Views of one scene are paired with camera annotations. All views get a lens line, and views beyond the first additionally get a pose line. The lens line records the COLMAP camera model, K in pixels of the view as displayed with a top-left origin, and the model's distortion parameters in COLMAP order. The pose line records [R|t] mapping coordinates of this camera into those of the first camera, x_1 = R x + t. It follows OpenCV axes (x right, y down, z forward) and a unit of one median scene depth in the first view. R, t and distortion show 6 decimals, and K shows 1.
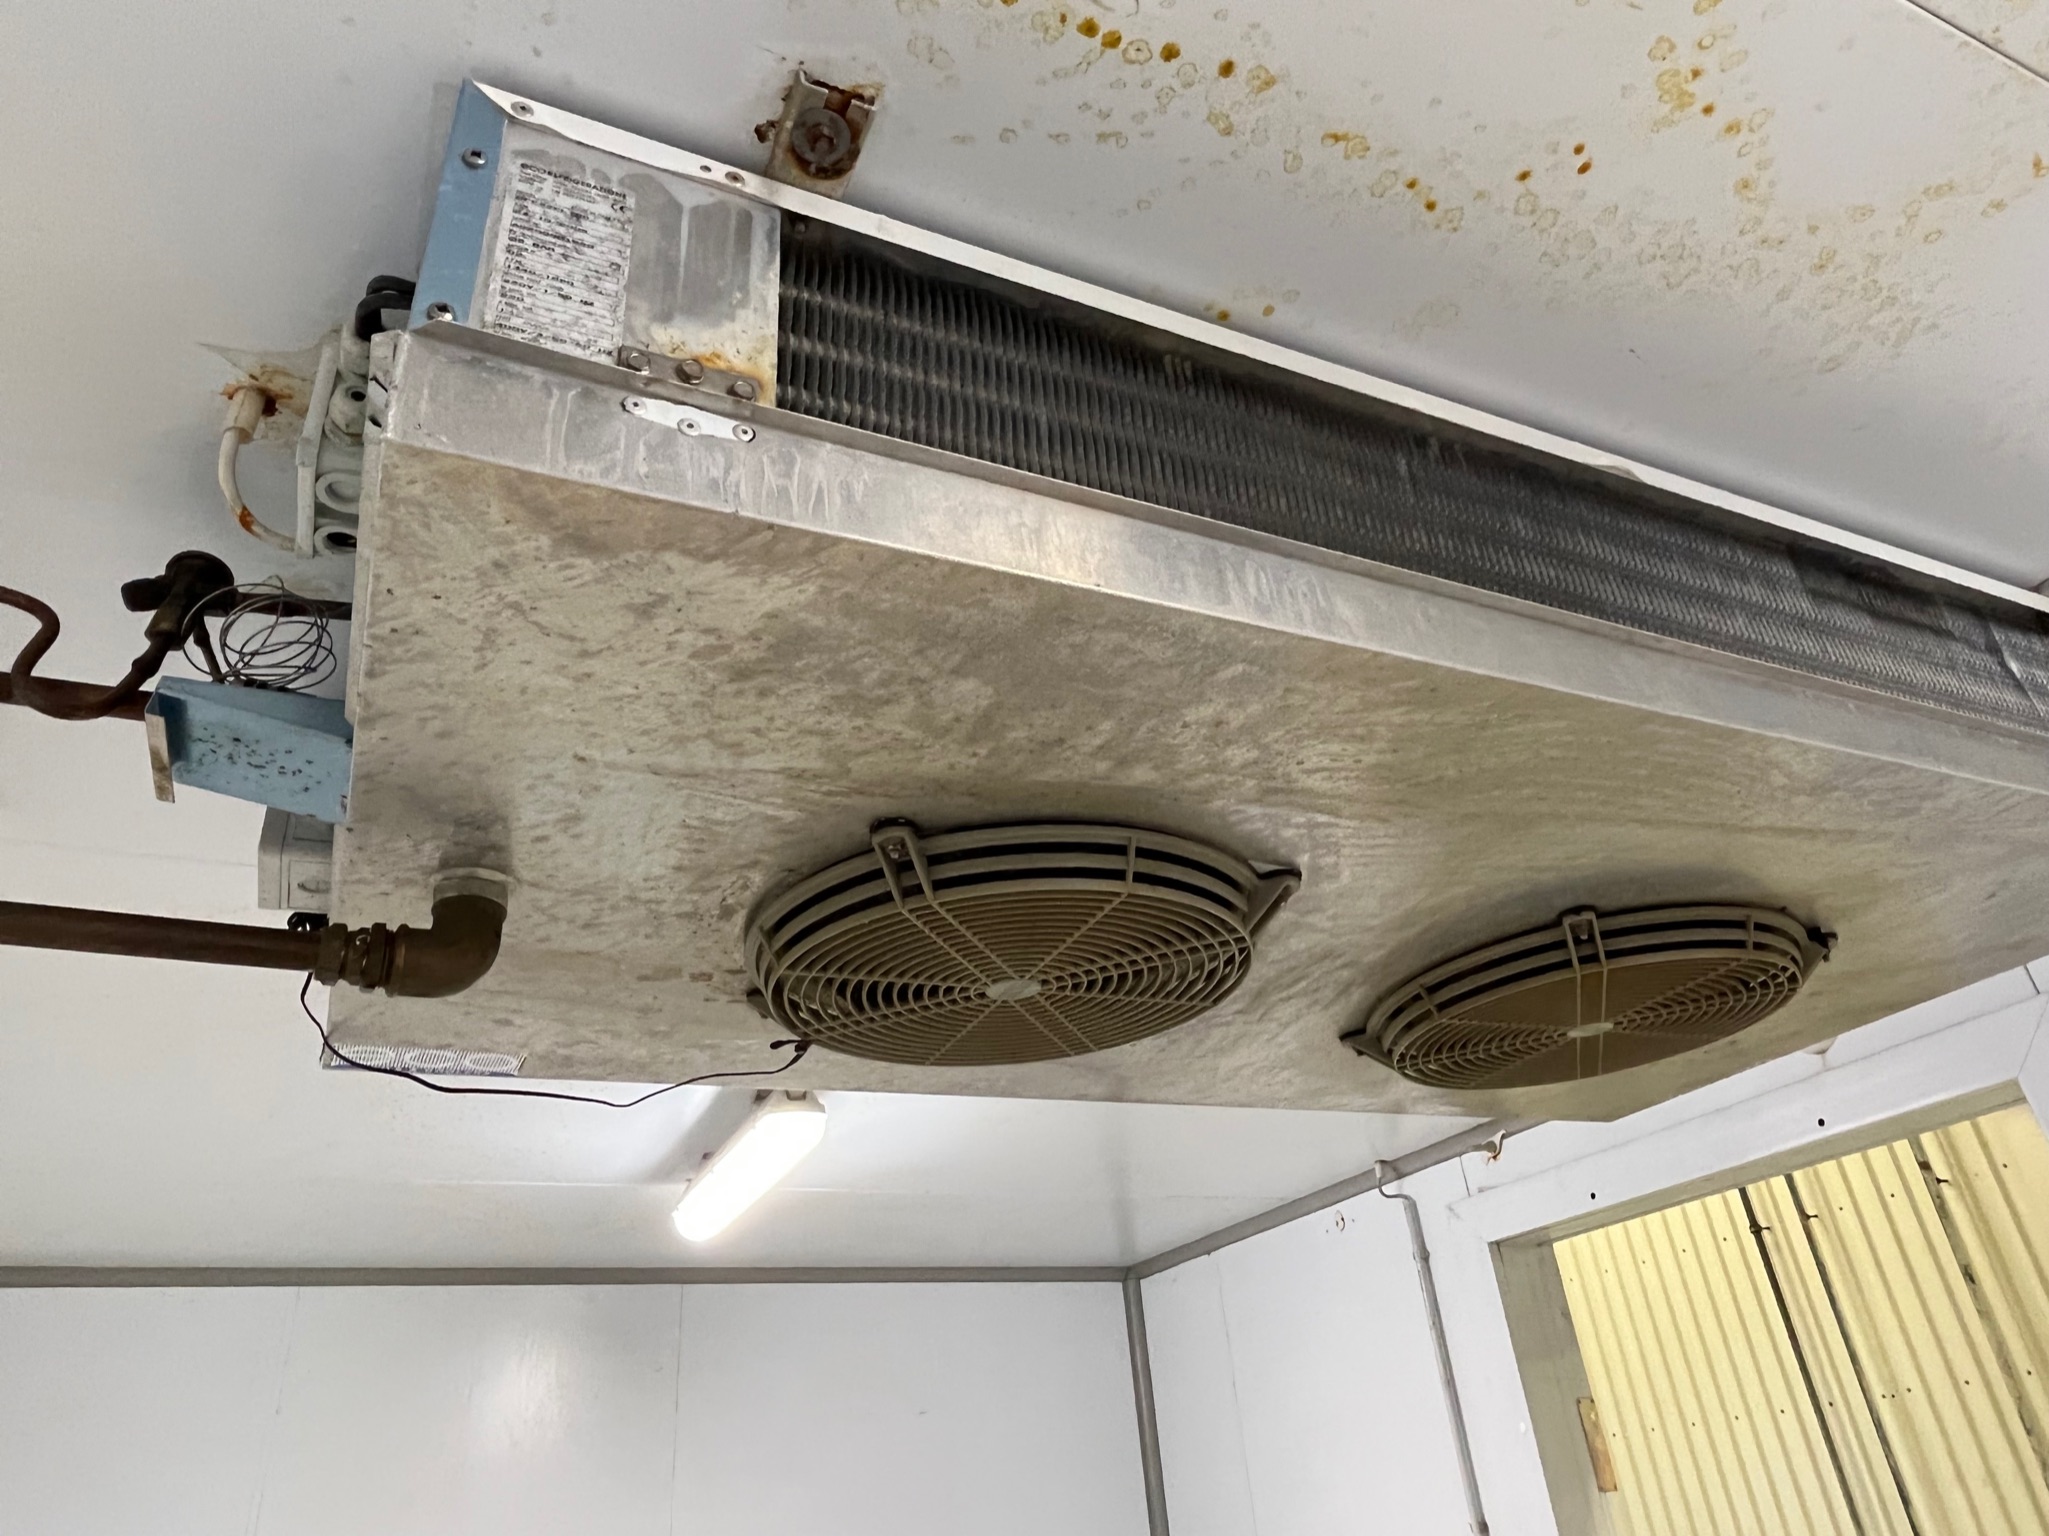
lens RADIAL K [[1346.7, 0, 1023.5], [0, 1346.7, 731.5], [0, 0, 1]] dist [0.000202, 0.001813]
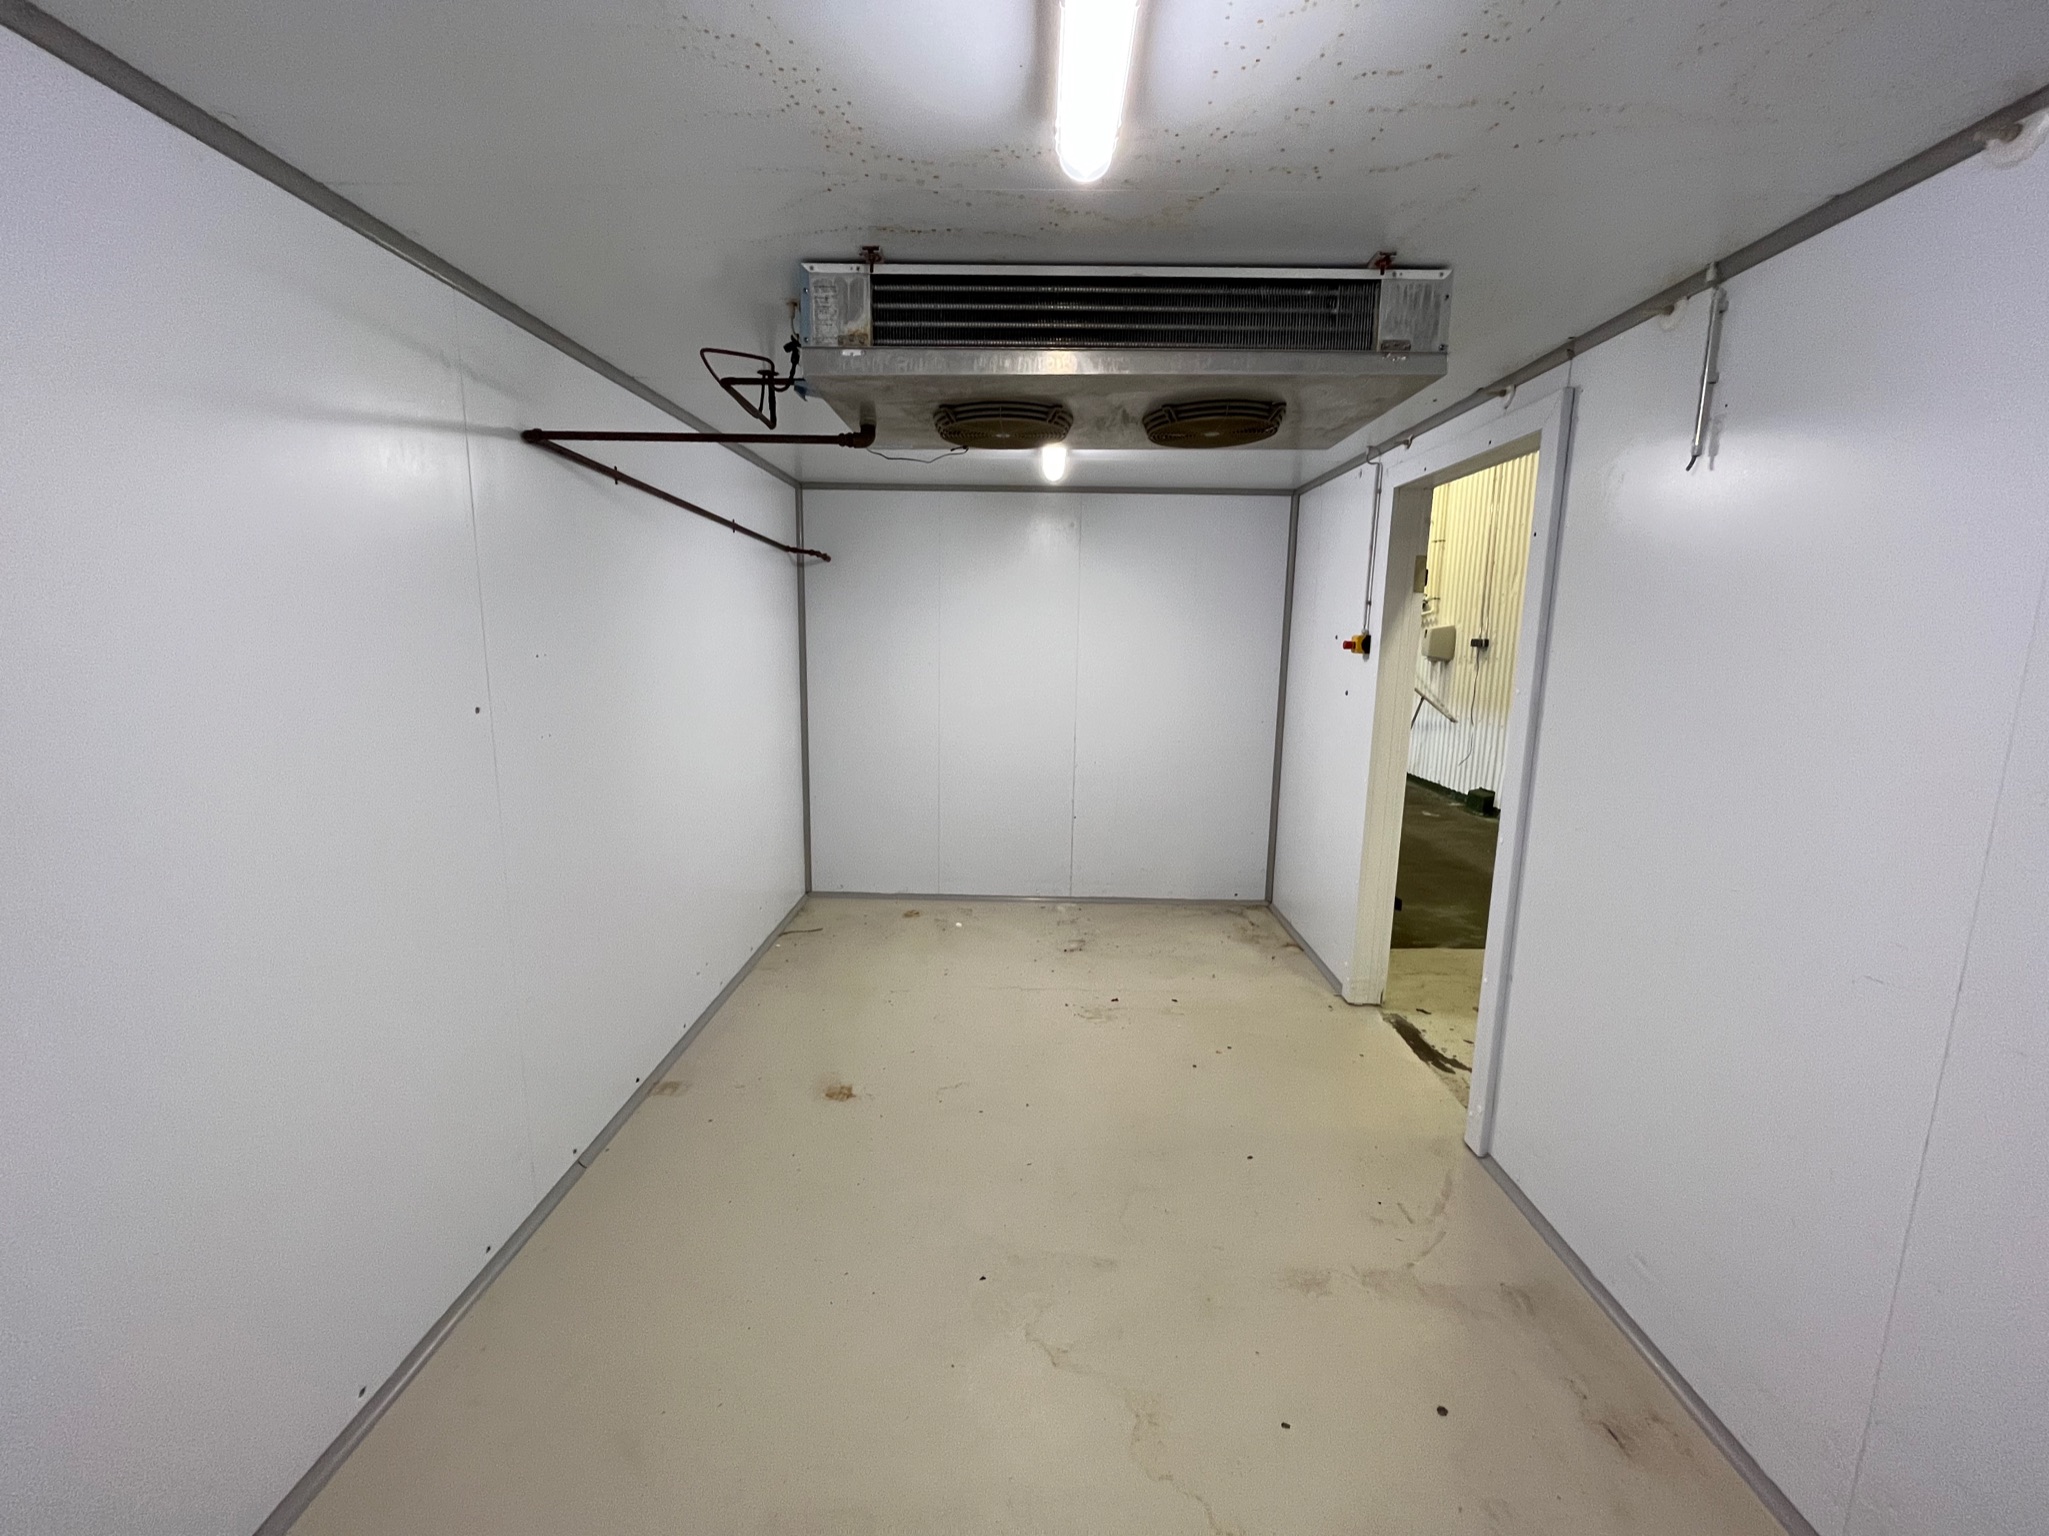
lens RADIAL K [[838.7, 0, 1021.8], [0, 838.7, 765.5], [0, 0, 1]] dist [-0.001956, -0.000338]
pose [[0.895870, 0.163562, -0.413115, 1.781008], [0.150548, 0.763036, 0.628579, -0.878541], [0.418034, -0.625319, 0.658957, -1.699577]]
